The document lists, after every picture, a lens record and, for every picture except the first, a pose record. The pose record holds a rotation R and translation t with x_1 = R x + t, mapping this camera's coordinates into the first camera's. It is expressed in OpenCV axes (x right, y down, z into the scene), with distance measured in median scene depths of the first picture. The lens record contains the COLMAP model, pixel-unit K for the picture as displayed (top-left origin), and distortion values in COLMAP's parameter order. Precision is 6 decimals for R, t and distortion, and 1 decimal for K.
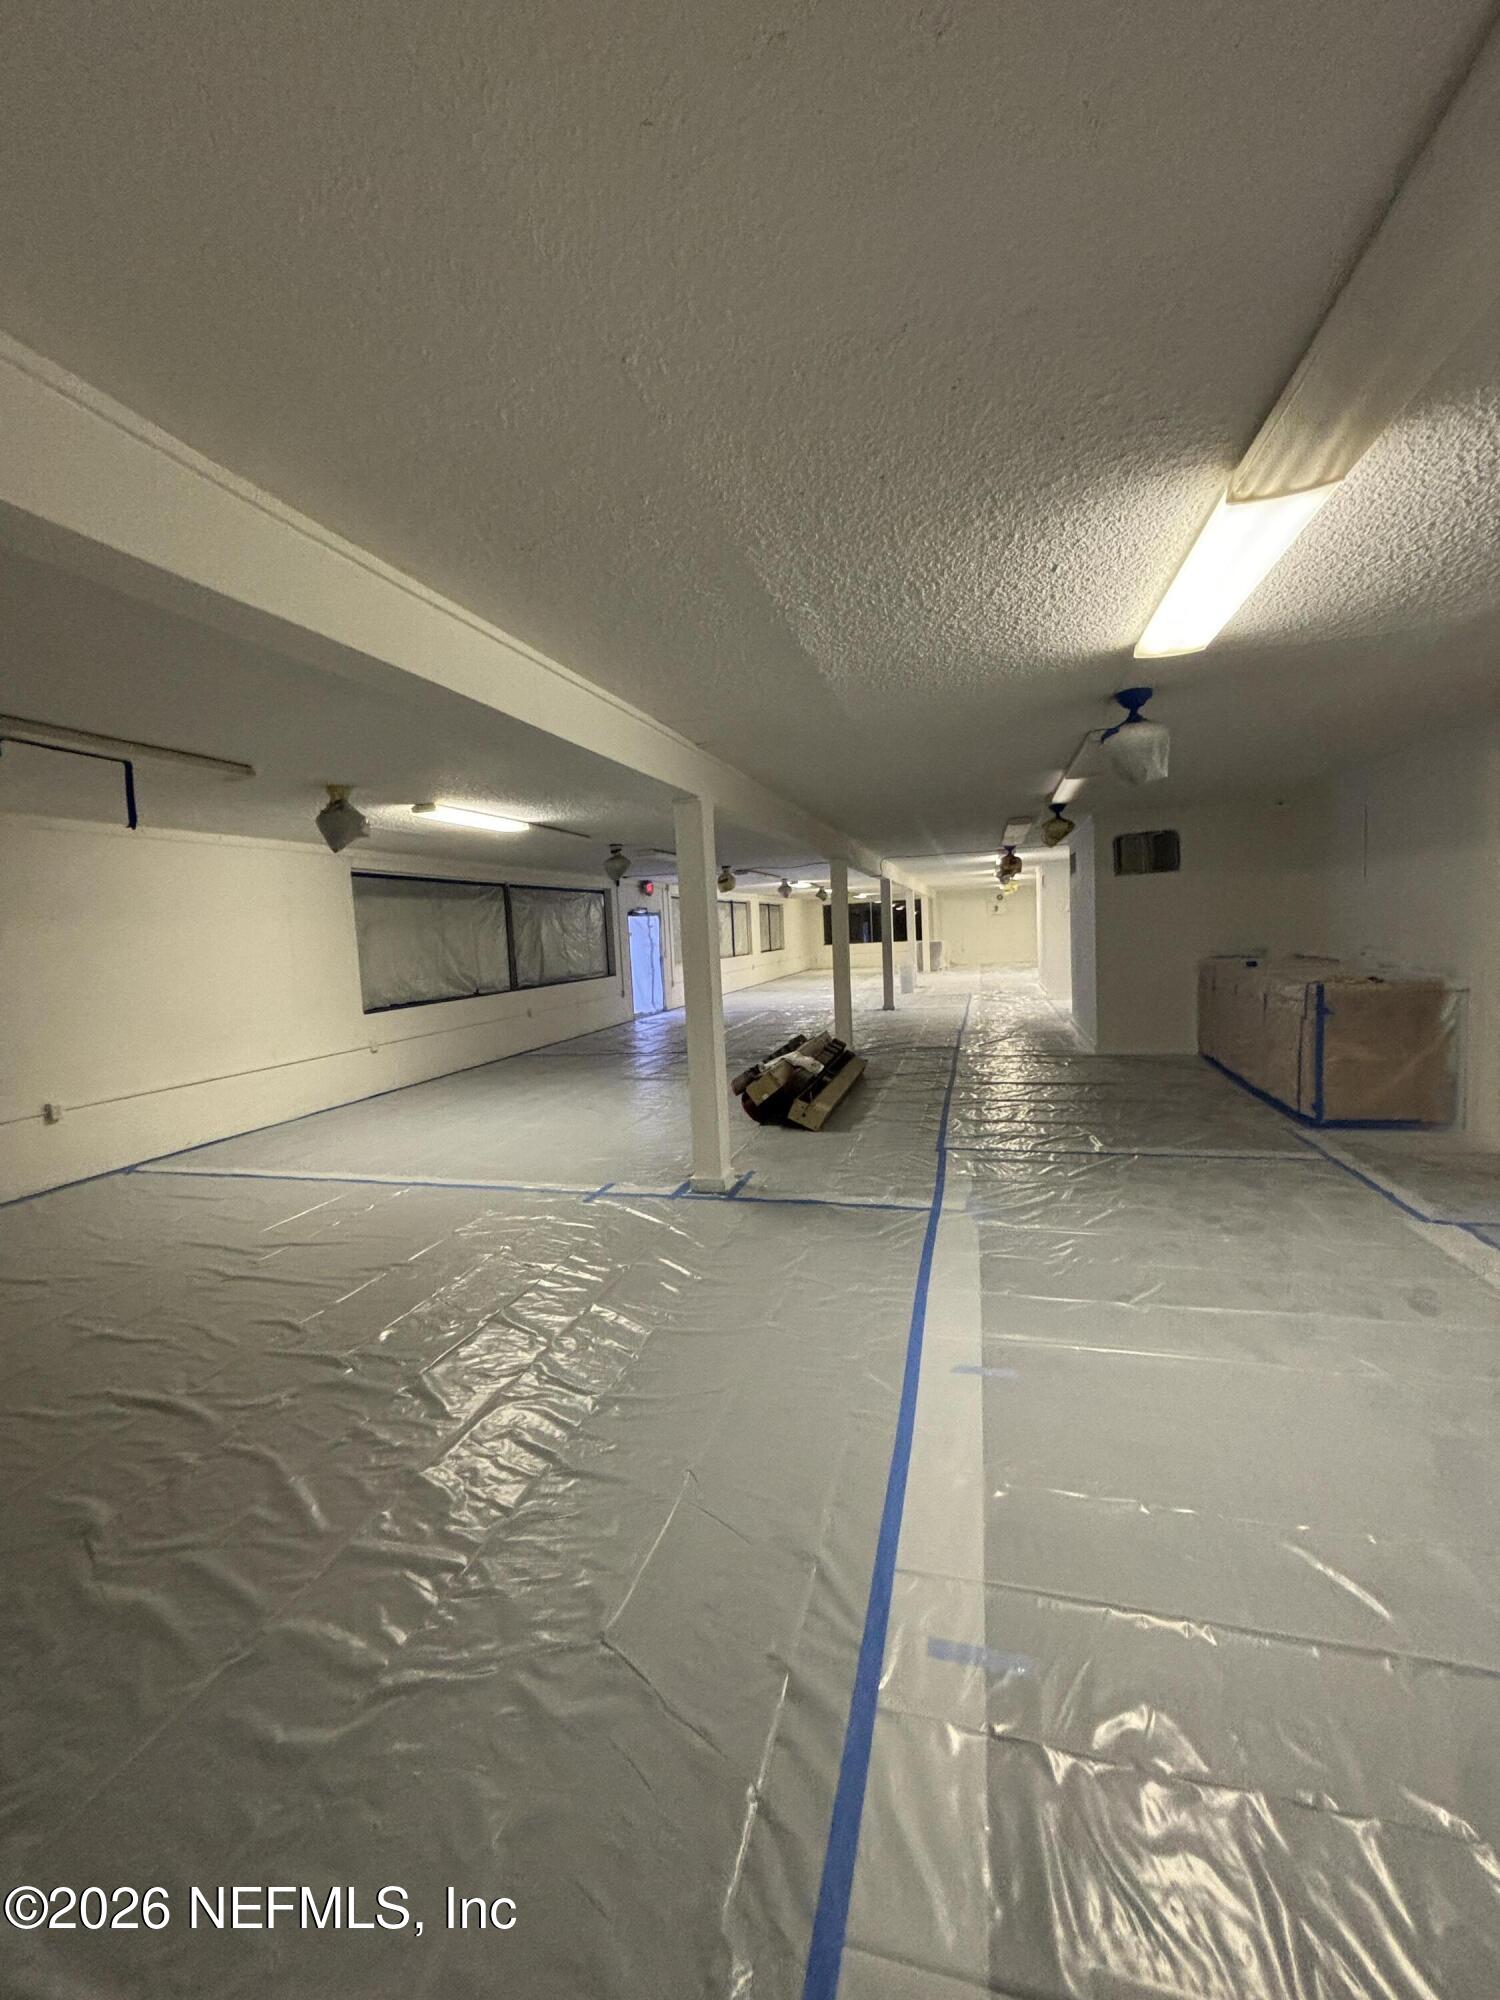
lens RADIAL K [[803.6, 0, 750.2], [0, 803.6, 992.6], [0, 0, 1]] dist [-0.001778, -0.000593]
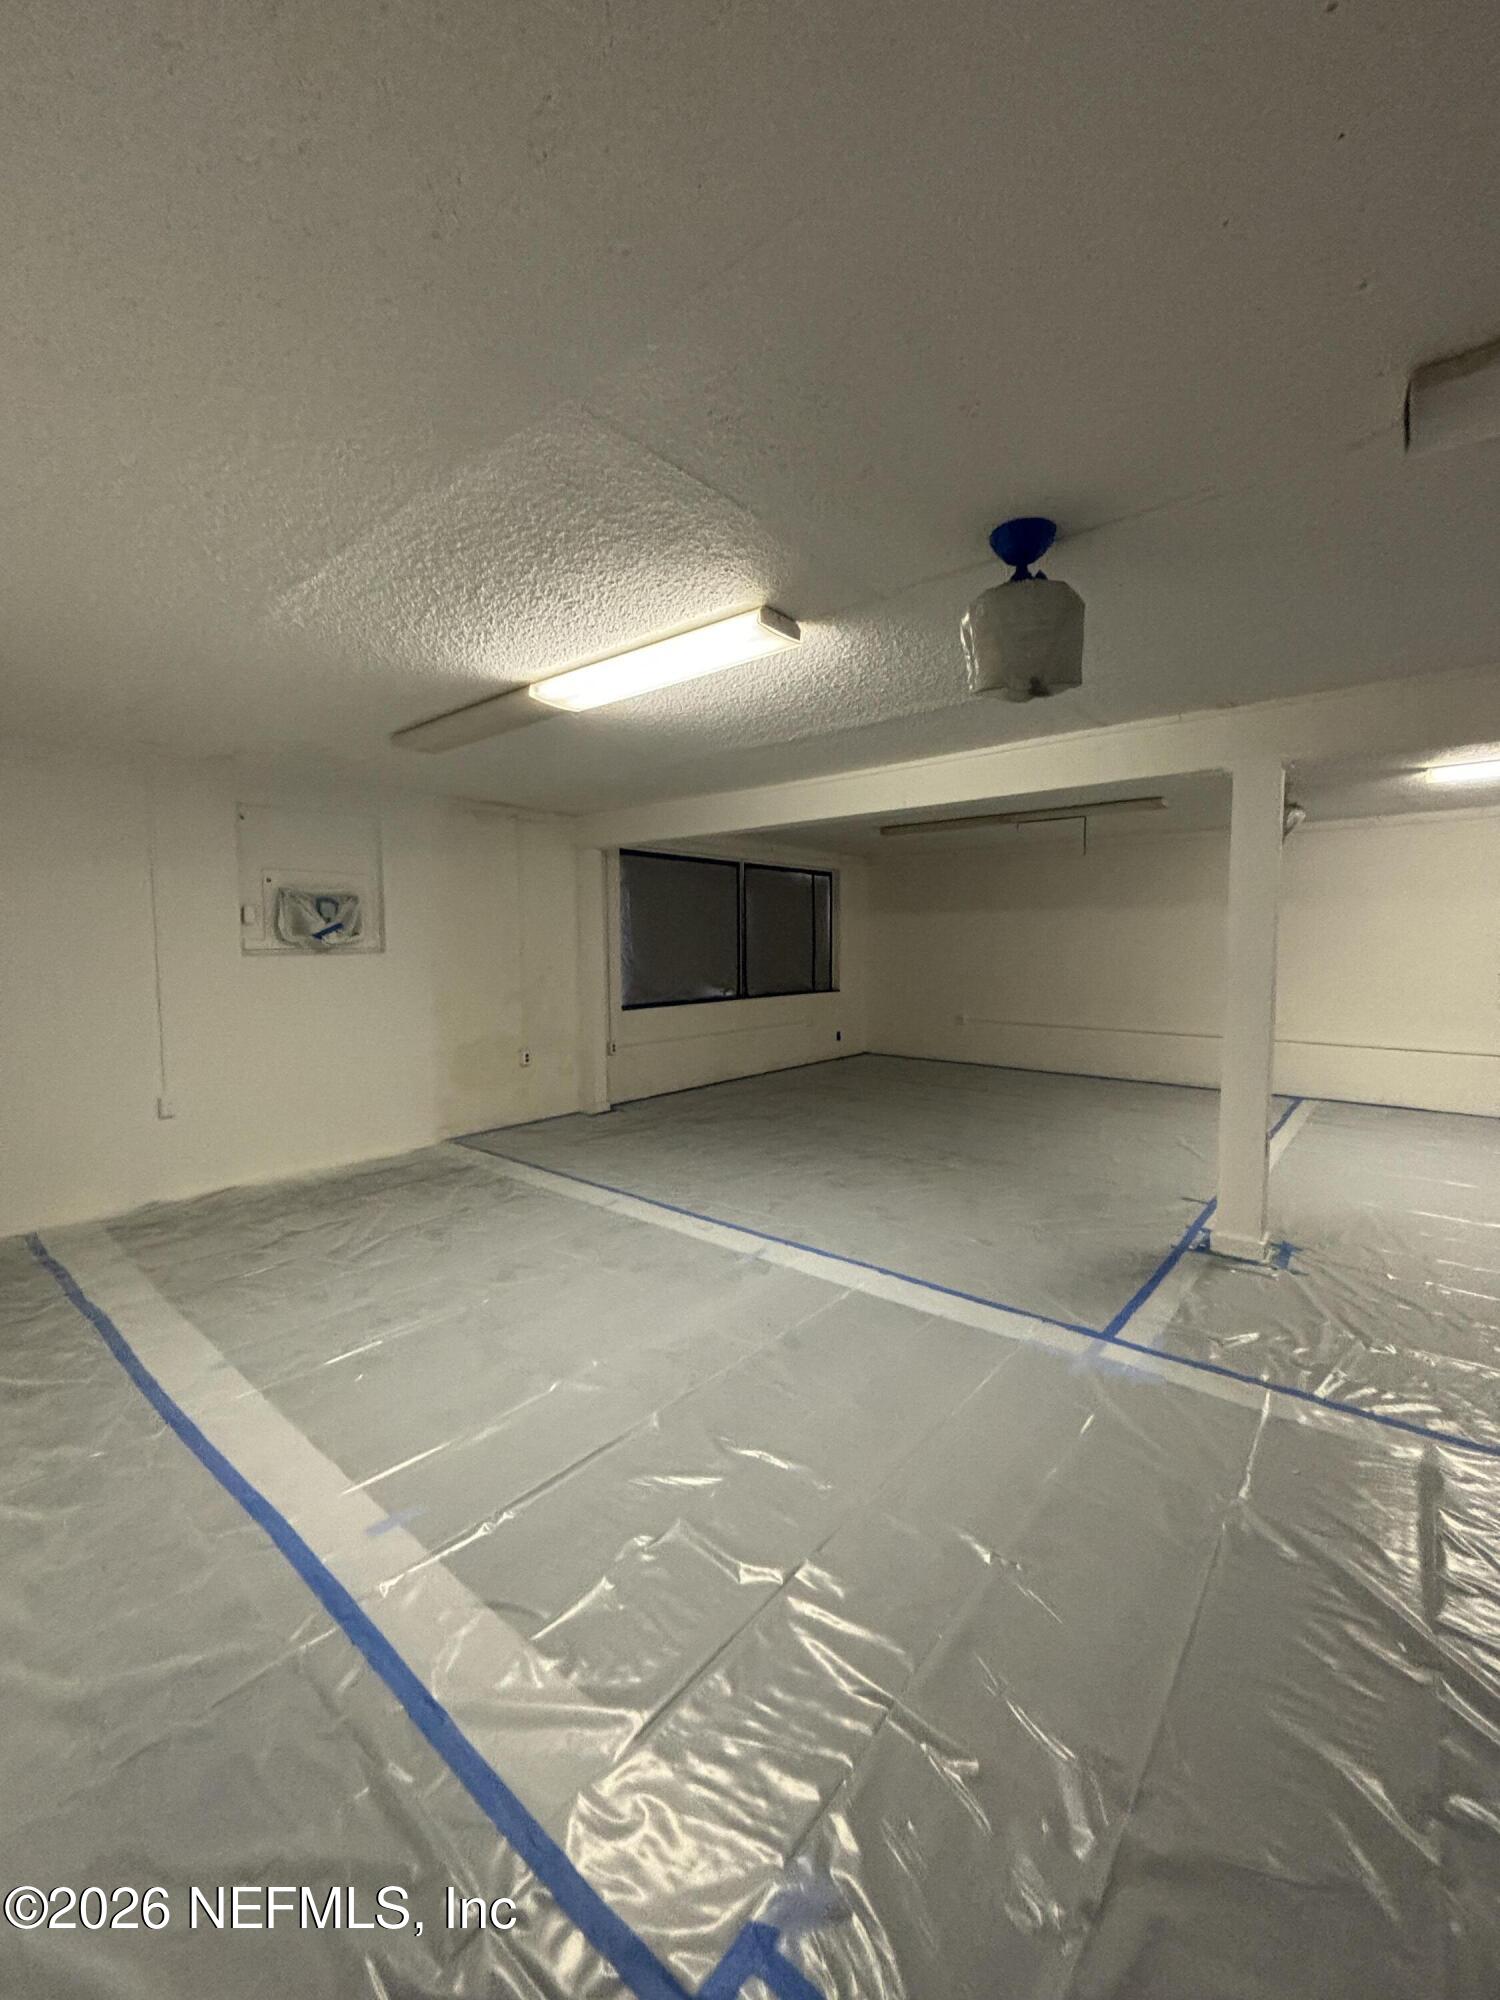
lens RADIAL K [[804.7, 0, 748.1], [0, 804.7, 990.9], [0, 0, 1]] dist [0.001322, -0.000093]
pose [[-0.409486, 0.109601, -0.905709, 1.079715], [-0.038676, 0.989780, 0.137261, -0.133280], [0.911496, 0.091236, -0.401062, 1.078109]]
